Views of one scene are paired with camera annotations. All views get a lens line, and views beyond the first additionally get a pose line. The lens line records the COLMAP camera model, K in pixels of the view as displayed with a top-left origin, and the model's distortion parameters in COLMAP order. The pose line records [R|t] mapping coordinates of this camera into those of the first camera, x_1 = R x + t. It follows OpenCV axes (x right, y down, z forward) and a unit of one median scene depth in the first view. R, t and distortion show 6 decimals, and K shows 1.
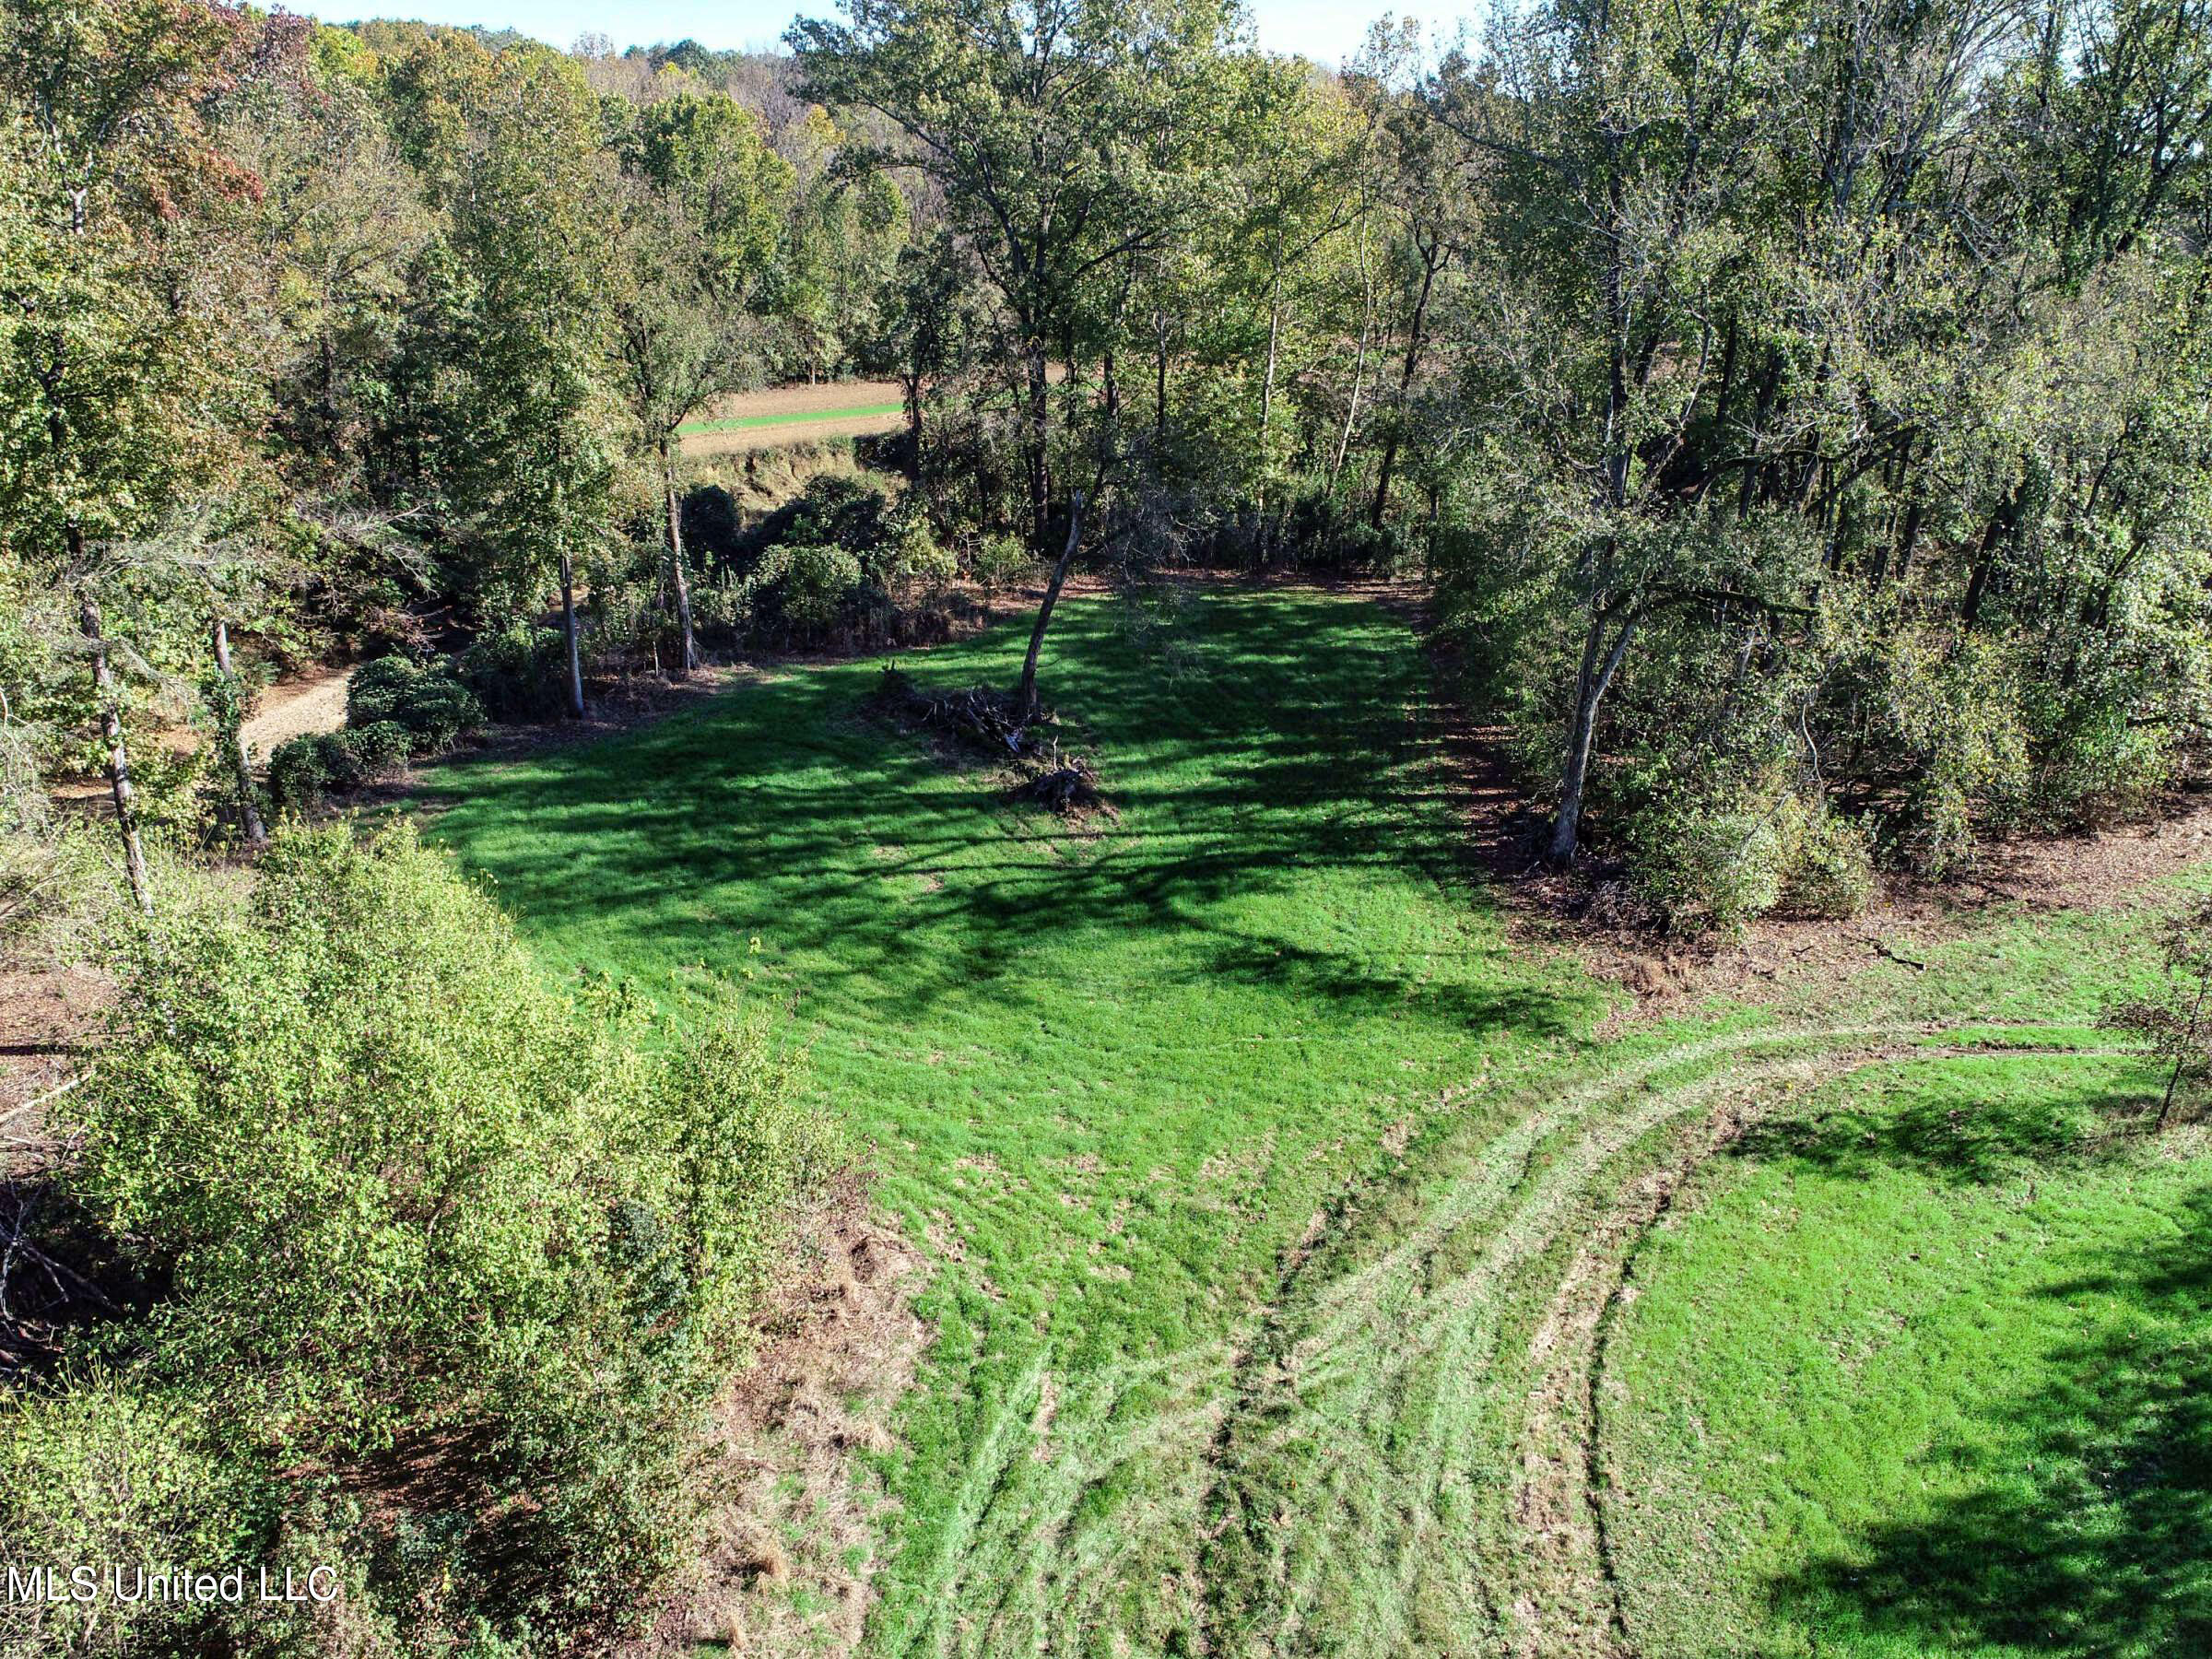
lens RADIAL K [[1646.7, 0, 1120.5], [0, 1646.7, 815.2], [0, 0, 1]] dist [-0.003497, -0.003135]
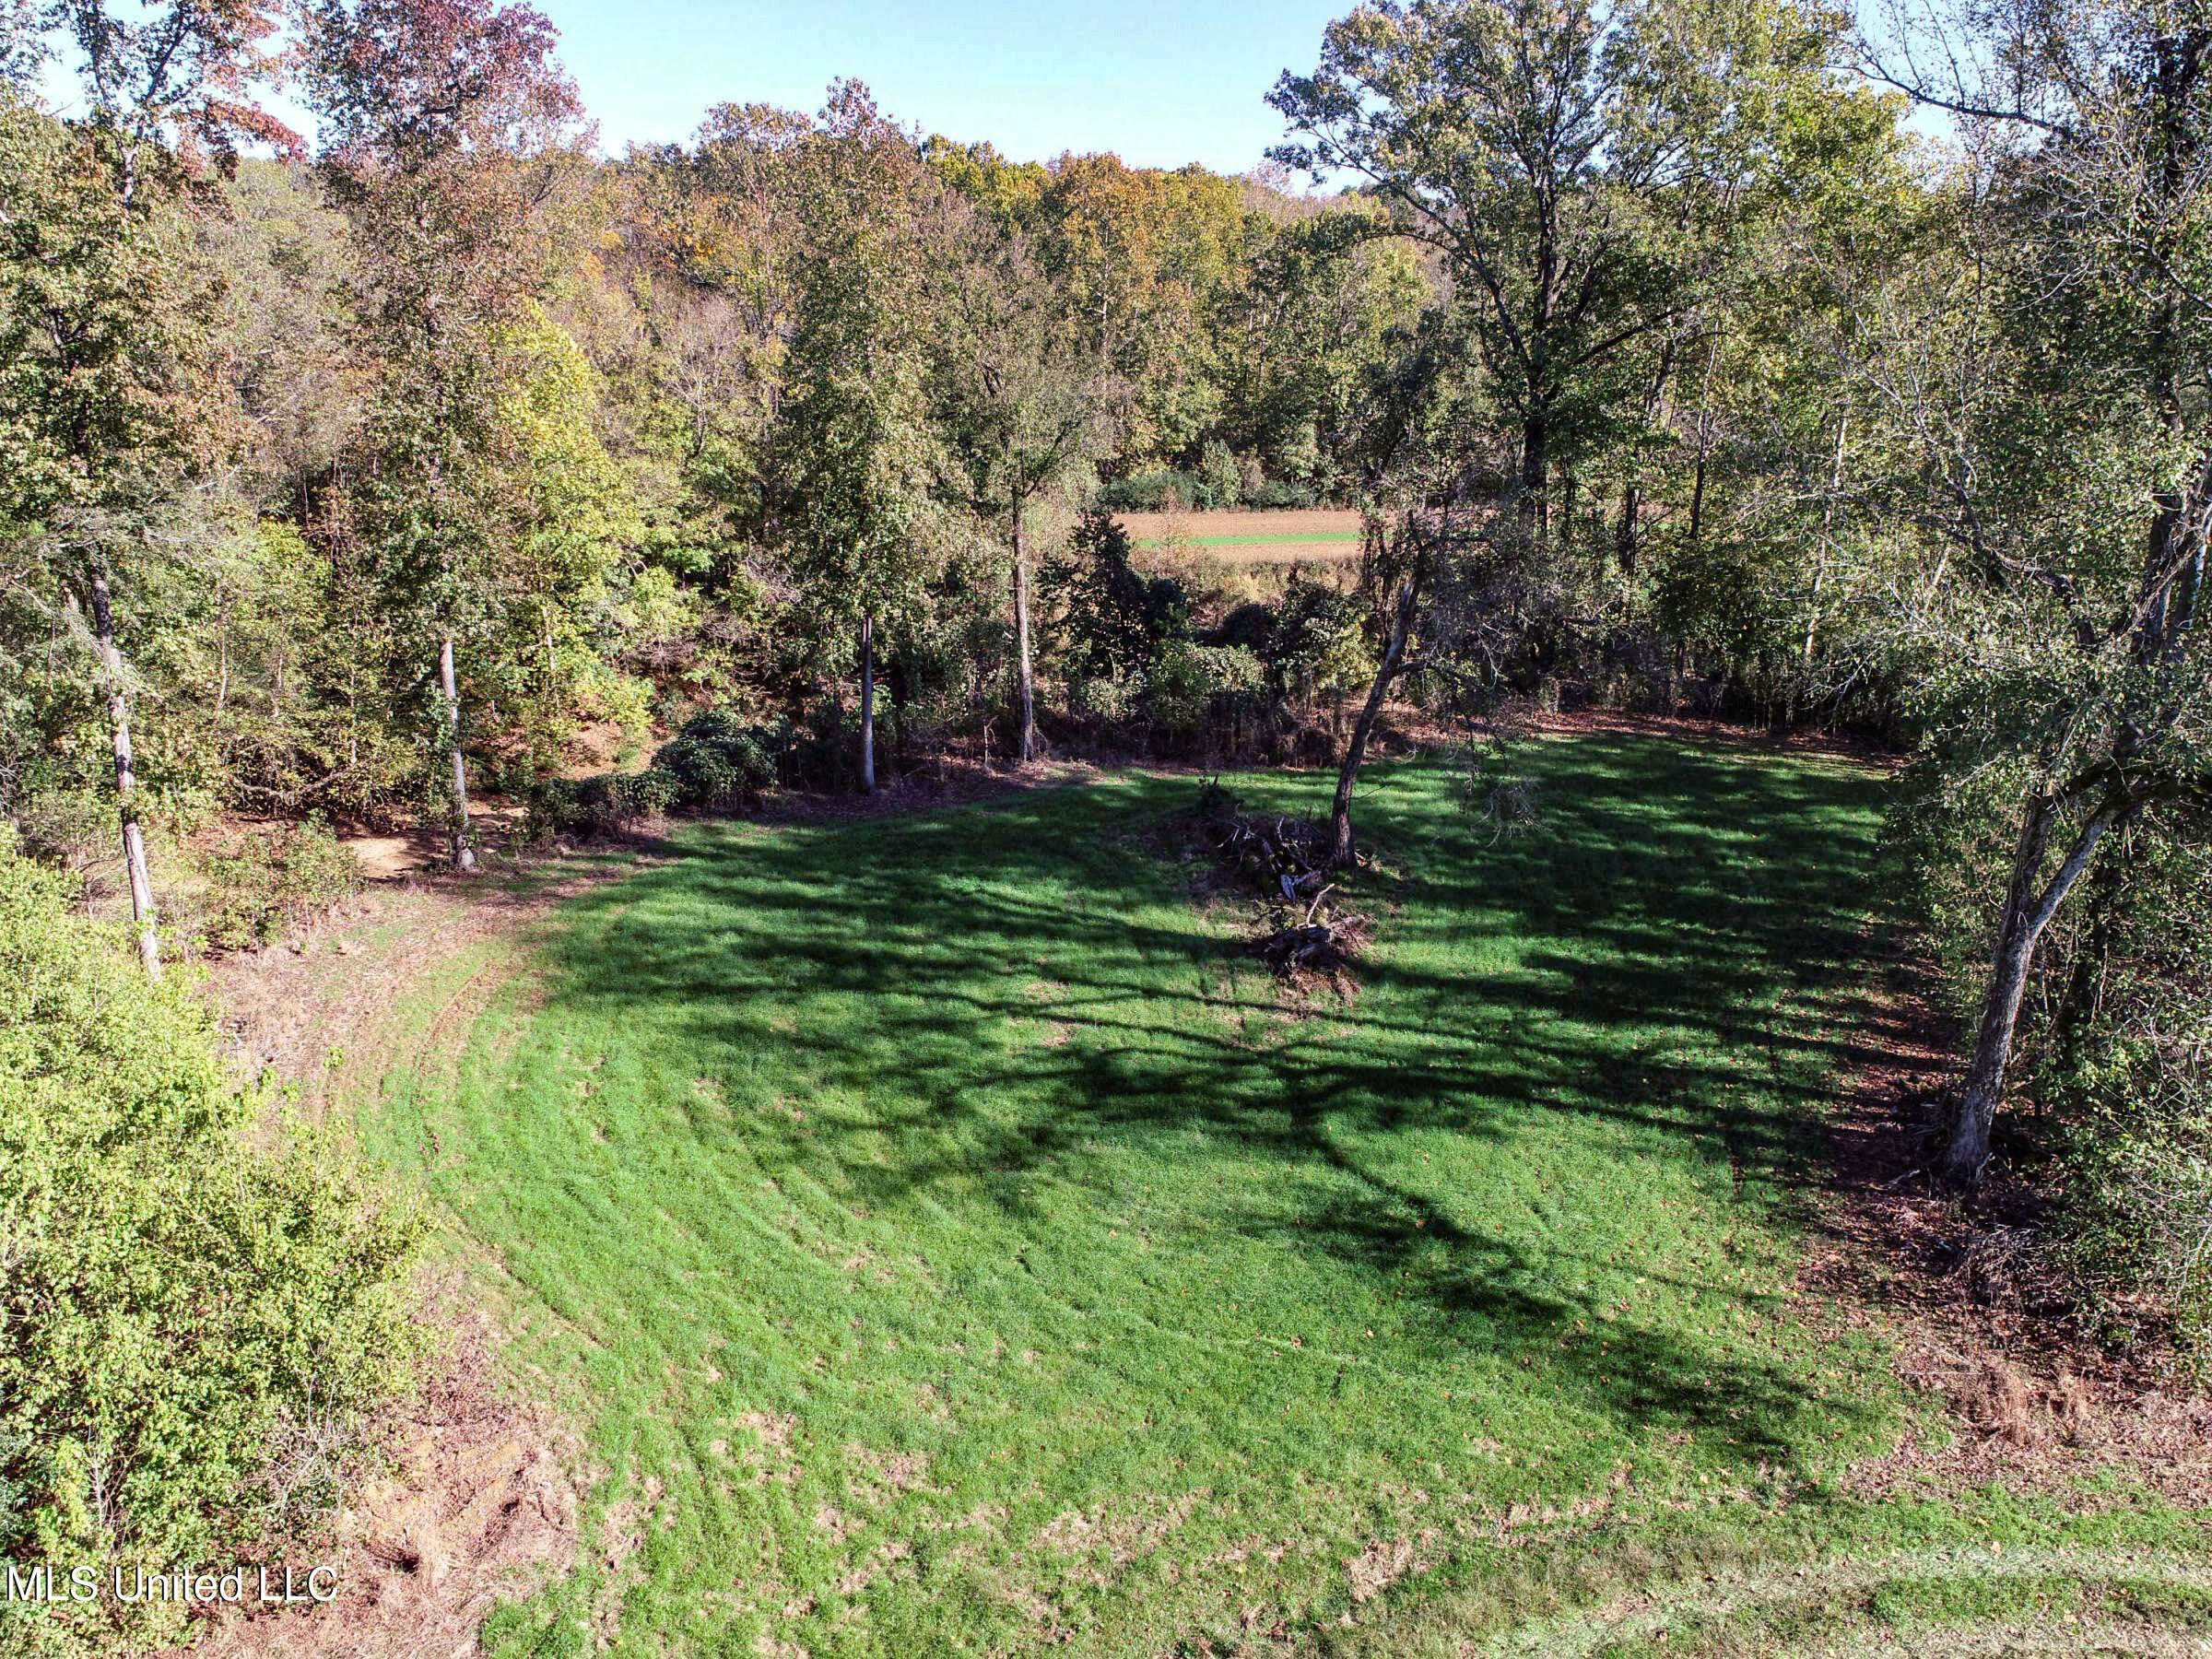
lens RADIAL K [[1646.7, 0, 1120.5], [0, 1646.7, 815.2], [0, 0, 1]] dist [-0.003497, -0.003135]
pose [[0.903367, 0.123963, -0.410563, 0.244840], [-0.159673, 0.985708, -0.053713, -0.027707], [0.398037, 0.114079, 0.910249, 0.299831]]
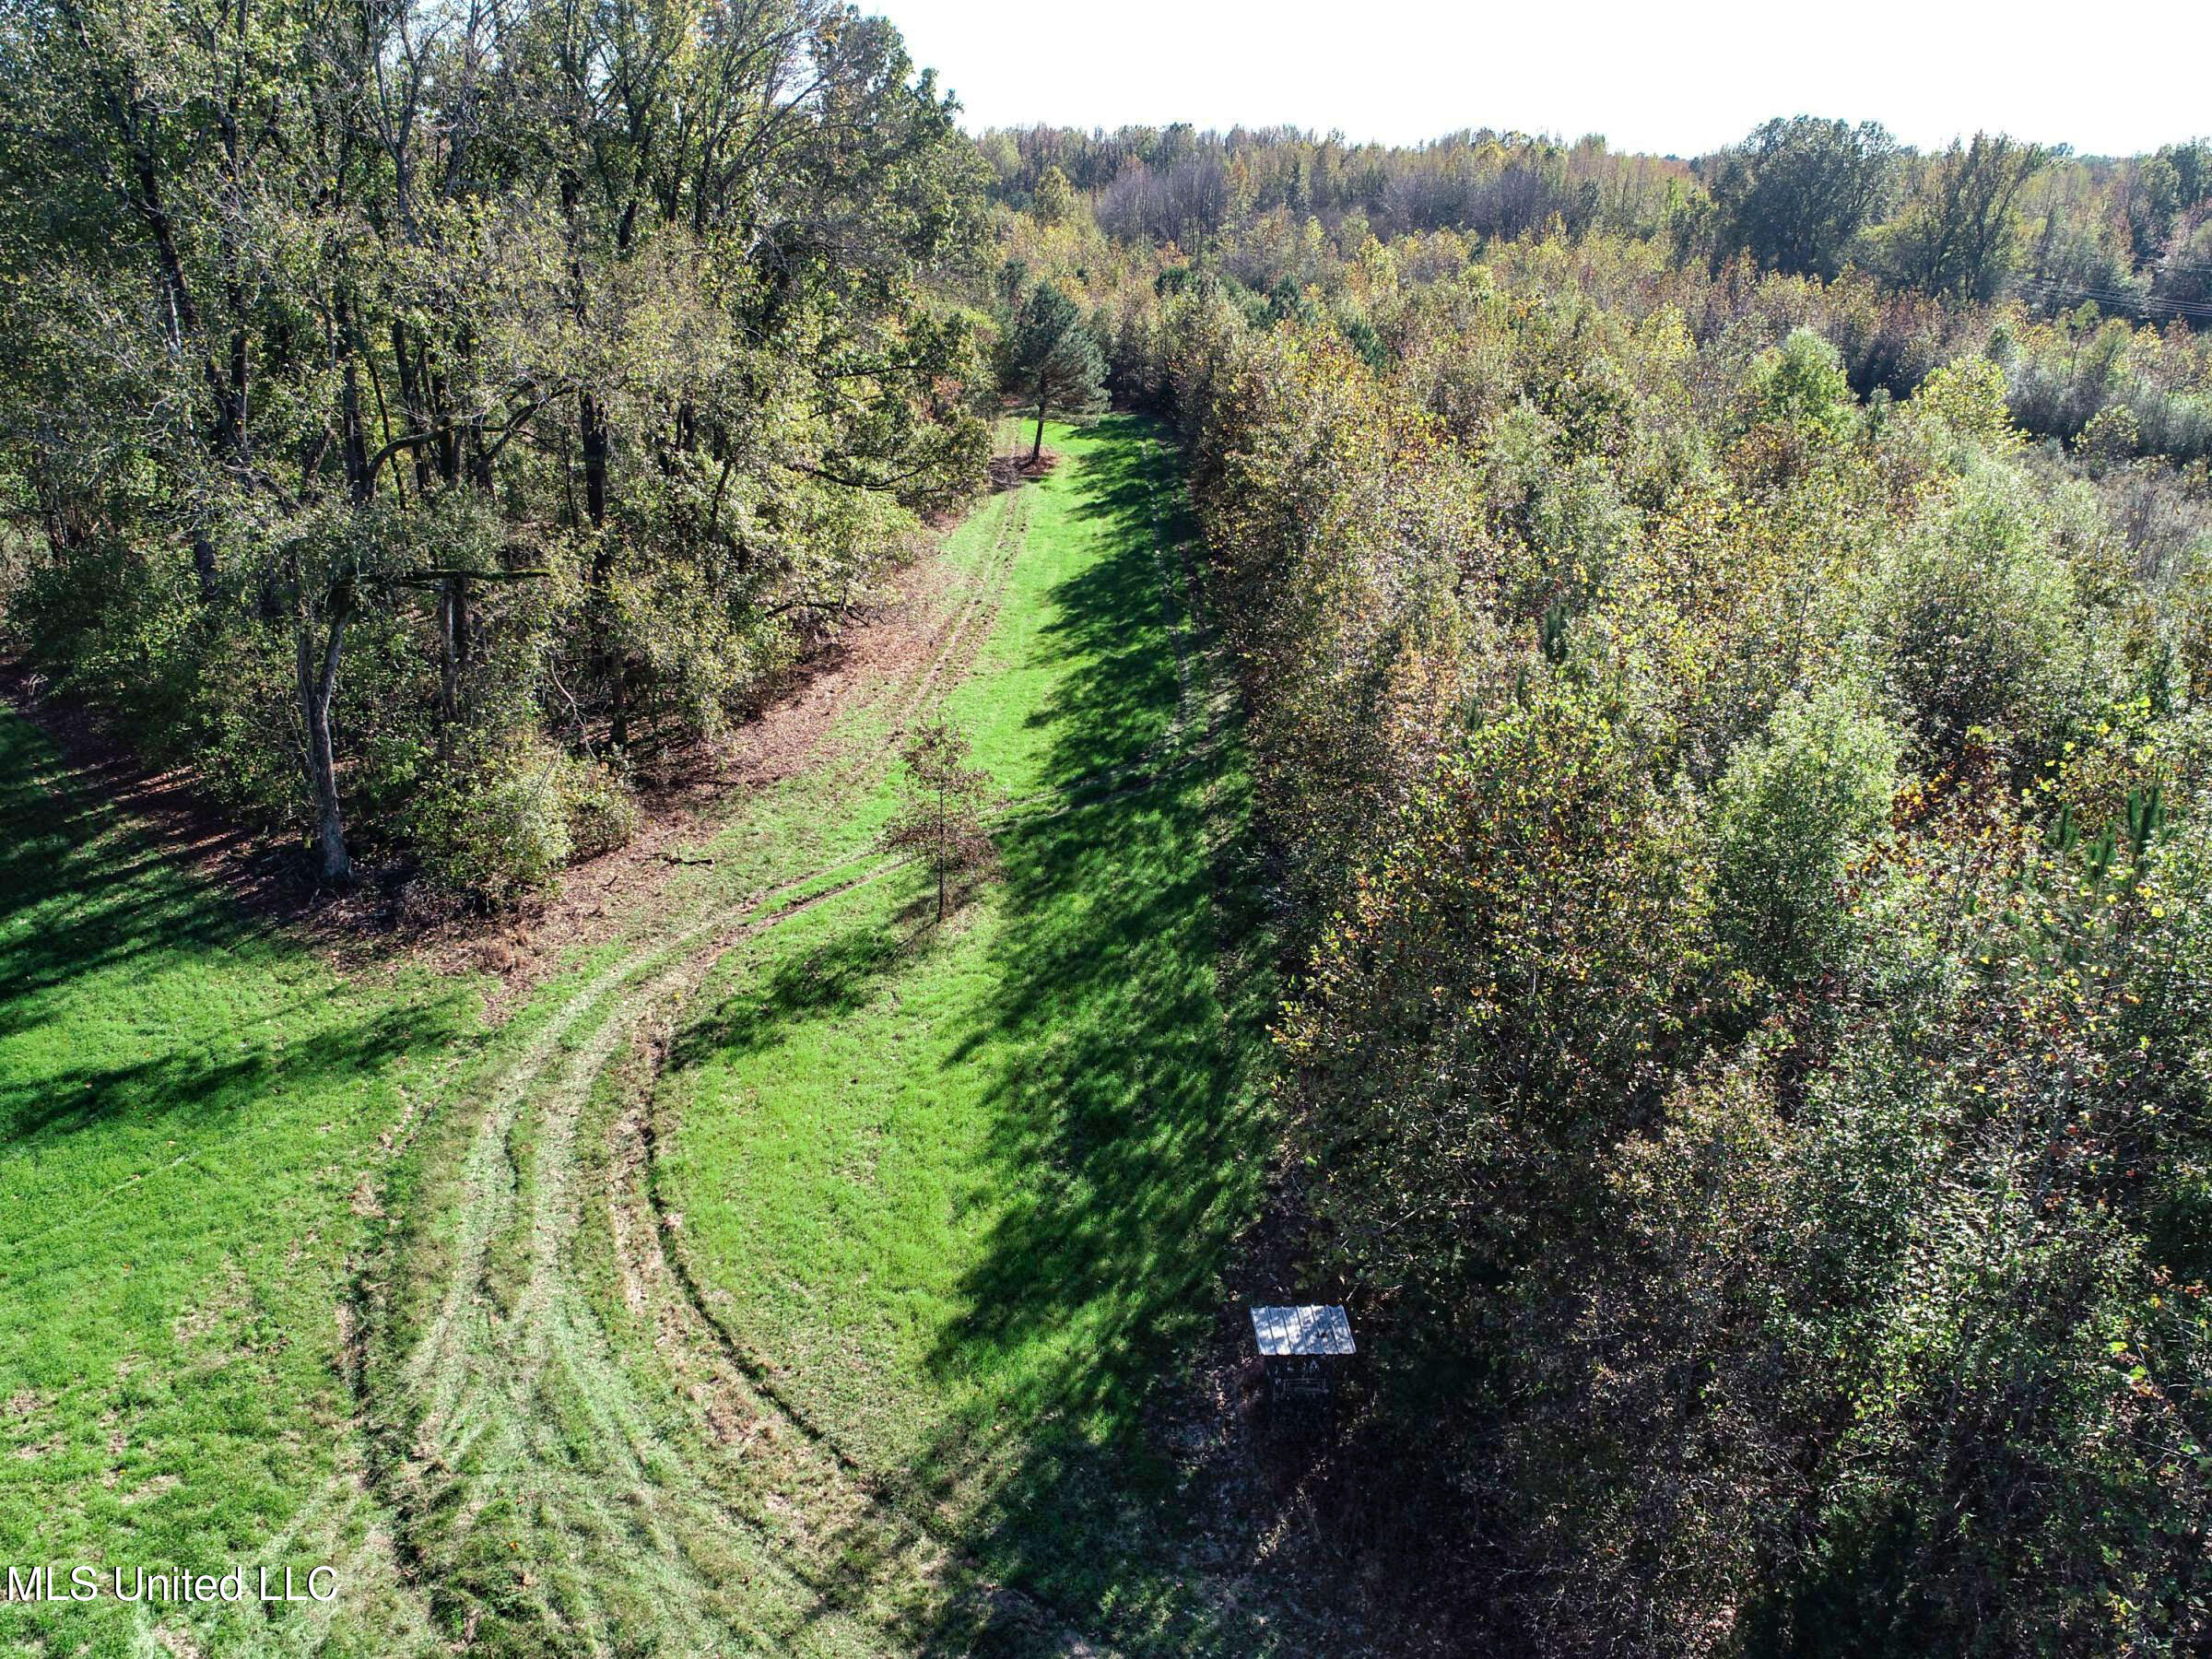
lens RADIAL K [[1675.3, 0, 1096.2], [0, 1675.3, 792.4], [0, 0, 1]] dist [0.008148, -0.000958]
pose [[0.636073, -0.282346, 0.718117, -0.151334], [0.283442, 0.951084, 0.122884, -0.018321], [-0.717685, 0.125381, 0.684988, 0.023194]]
